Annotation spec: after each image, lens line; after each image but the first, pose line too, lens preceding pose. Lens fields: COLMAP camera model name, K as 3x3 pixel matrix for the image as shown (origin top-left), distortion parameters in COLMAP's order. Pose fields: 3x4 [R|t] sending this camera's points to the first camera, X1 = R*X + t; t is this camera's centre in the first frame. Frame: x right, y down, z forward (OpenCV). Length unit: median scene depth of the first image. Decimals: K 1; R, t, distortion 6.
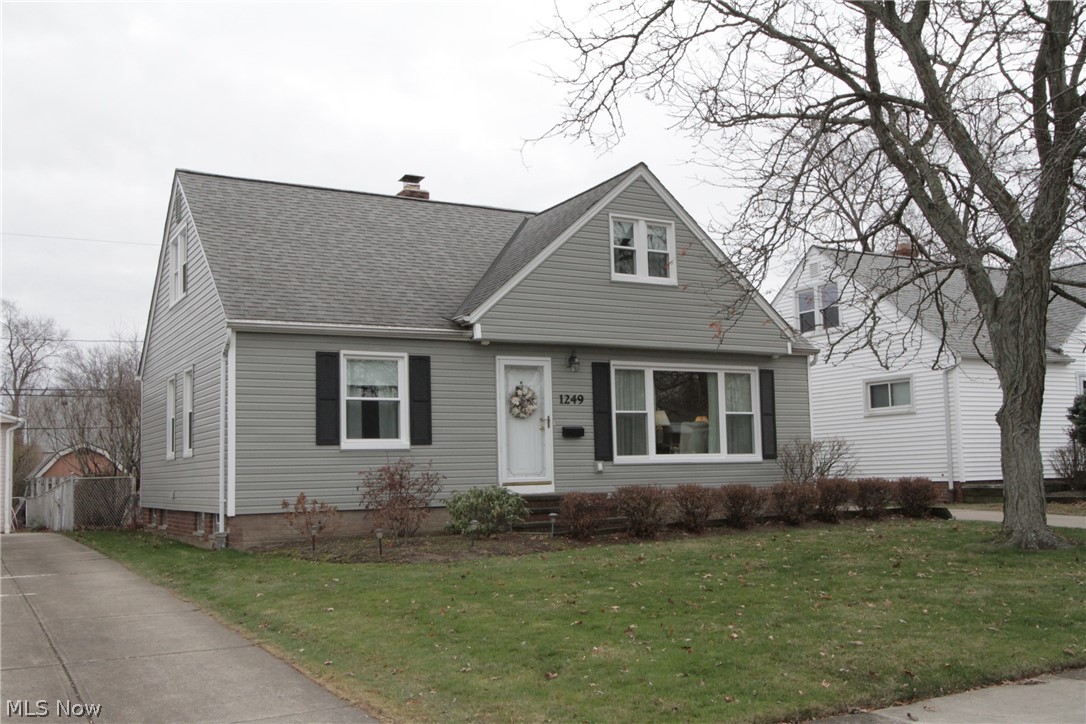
lens RADIAL K [[1047.7, 0, 548.4], [0, 1047.7, 378.2], [0, 0, 1]] dist [-0.023578, 0.065512]
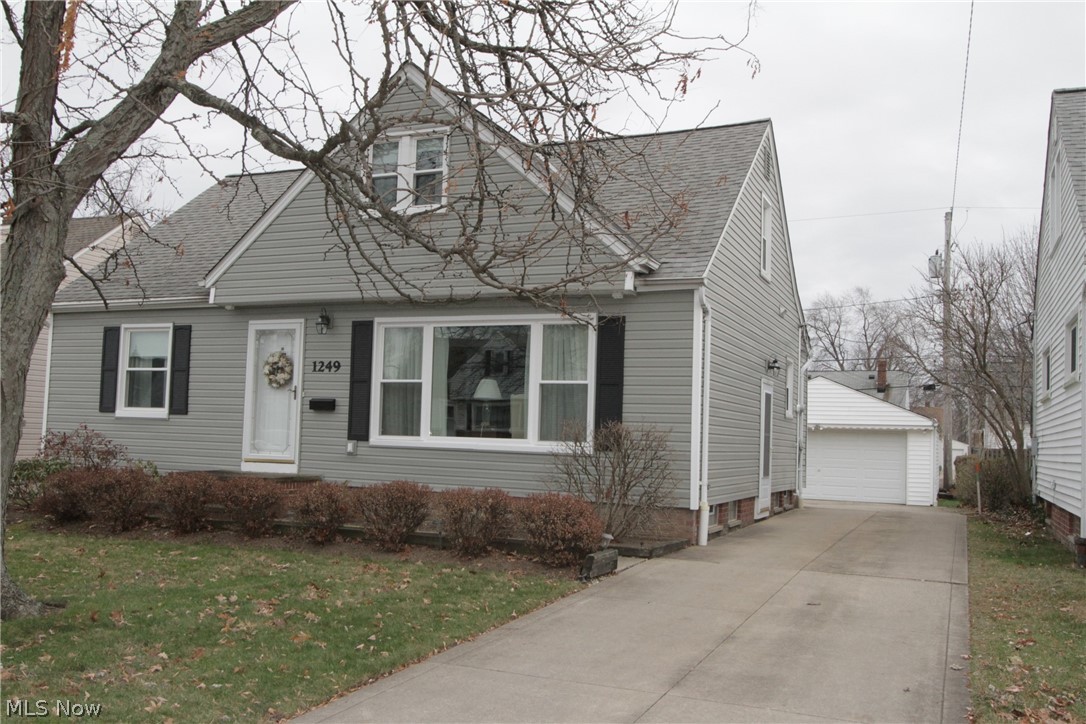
lens RADIAL K [[946.3, 0, 540.0], [0, 946.3, 388.7], [0, 0, 1]] dist [0.010740, 0.004858]
pose [[0.593680, 0.002251, -0.804698, 0.763765], [0.026506, 0.999399, 0.022350, 0.026336], [0.804264, -0.034598, 0.593264, 0.700784]]
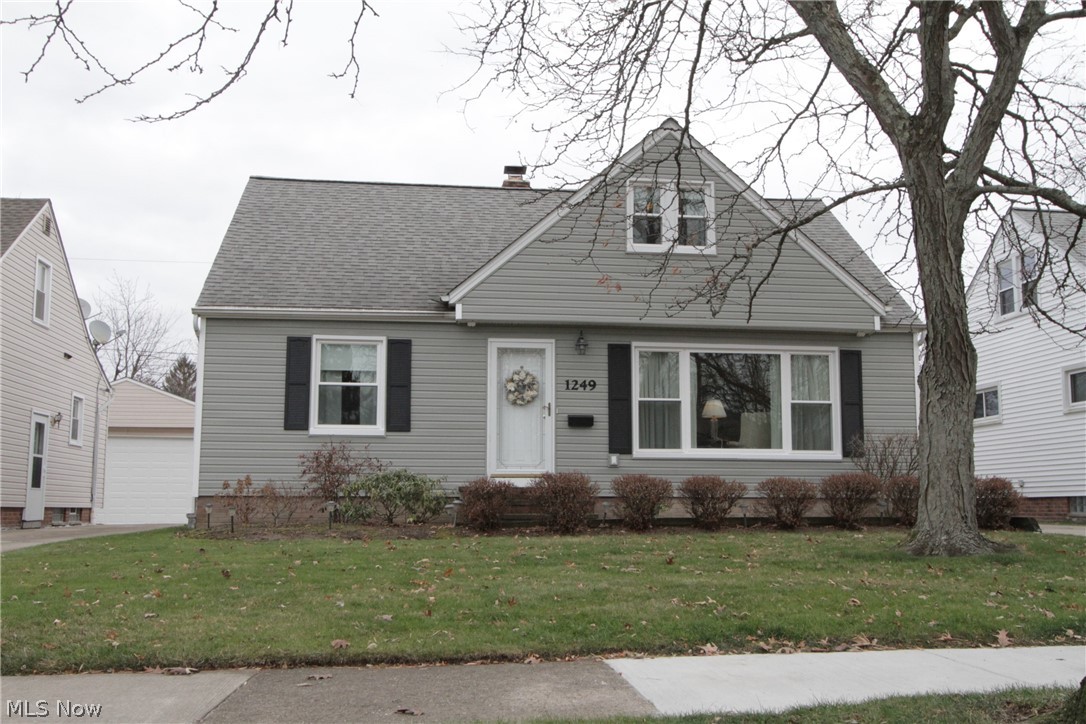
lens RADIAL K [[1047.7, 0, 548.4], [0, 1047.7, 378.2], [0, 0, 1]] dist [-0.023578, 0.065512]
pose [[0.921320, -0.020516, -0.388264, 0.357079], [0.009886, 0.999520, -0.029357, 0.041691], [0.388680, 0.023209, 0.921080, 0.159682]]
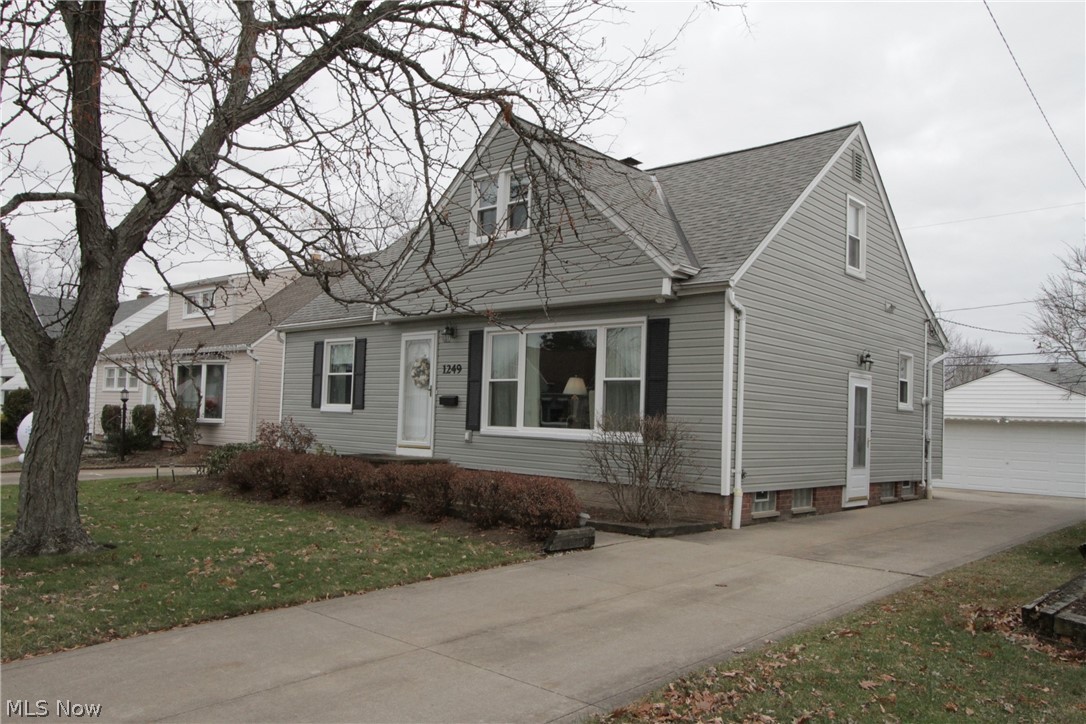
lens RADIAL K [[828.0, 0, 546.5], [0, 828.0, 388.1], [0, 0, 1]] dist [-0.008634, -0.000865]
pose [[0.306763, -0.002162, -0.951783, 0.847922], [0.044578, 0.998933, 0.012099, 0.034060], [0.950741, -0.046140, 0.306532, 0.860057]]
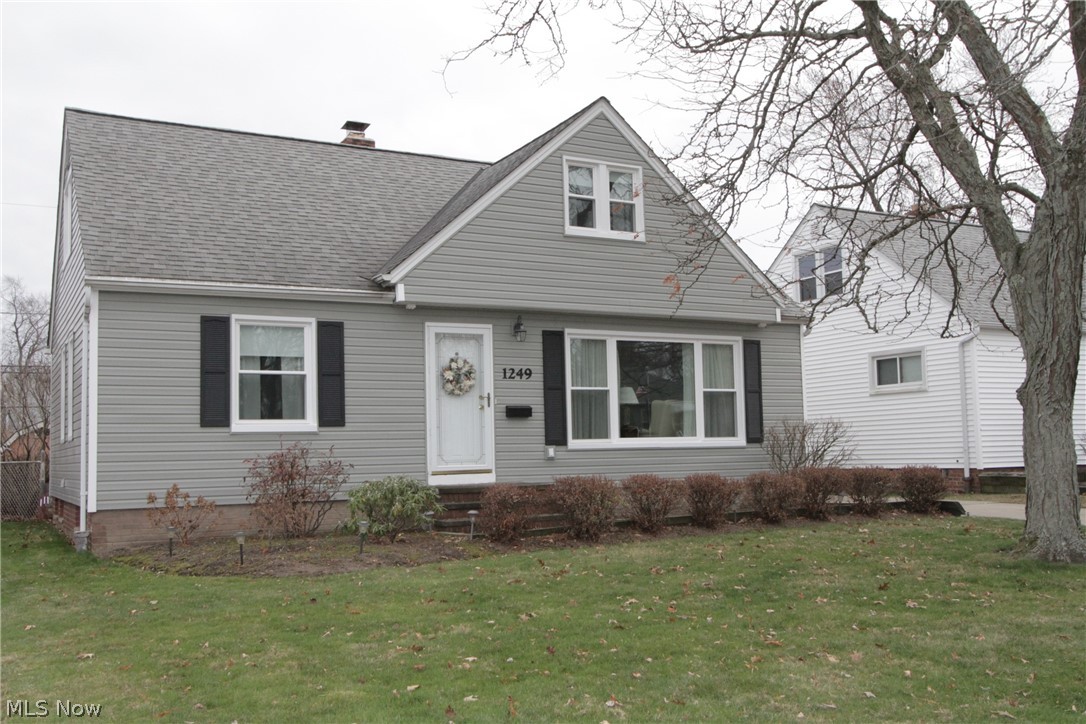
lens RADIAL K [[1047.7, 0, 548.4], [0, 1047.7, 378.2], [0, 0, 1]] dist [-0.023578, 0.065512]
pose [[0.999792, 0.000550, -0.020386, 0.066624], [-0.000152, 0.999809, 0.019524, 0.007442], [0.020393, -0.019516, 0.999602, 0.150197]]
